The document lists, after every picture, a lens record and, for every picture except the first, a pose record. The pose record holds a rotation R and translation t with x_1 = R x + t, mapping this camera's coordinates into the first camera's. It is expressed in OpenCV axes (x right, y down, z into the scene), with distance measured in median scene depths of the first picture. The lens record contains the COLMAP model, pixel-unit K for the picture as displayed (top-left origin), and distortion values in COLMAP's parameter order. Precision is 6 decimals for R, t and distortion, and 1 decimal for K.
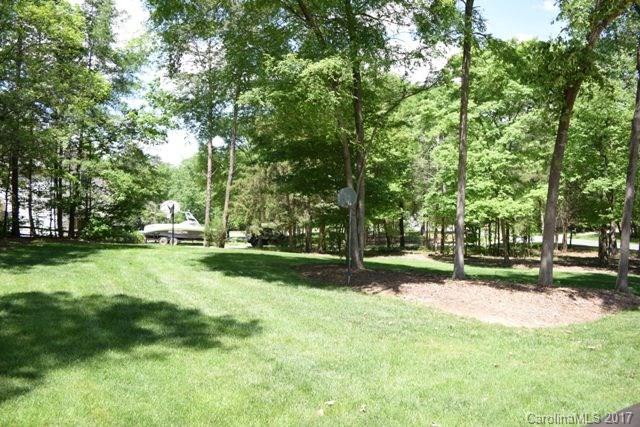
lens RADIAL K [[510.6, 0, 321.3], [0, 510.6, 216.6], [0, 0, 1]] dist [-0.051808, -0.000970]
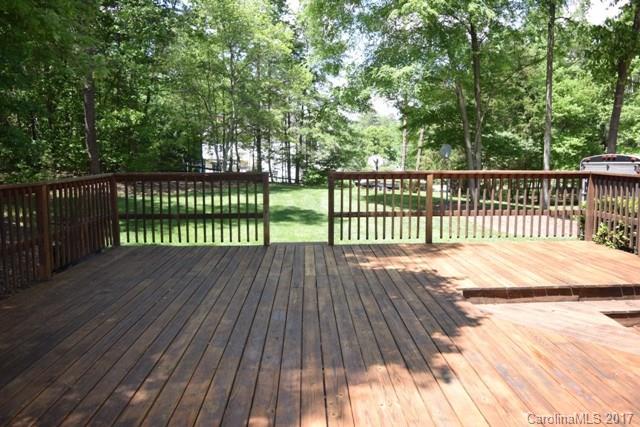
lens RADIAL K [[510.6, 0, 319.1], [0, 510.6, 211.8], [0, 0, 1]] dist [-0.051808, -0.000970]
pose [[0.901944, 0.026945, -0.431012, 0.171878], [0.003658, 0.997539, 0.070016, 0.021508], [0.431838, -0.064727, 0.899626, -0.247412]]
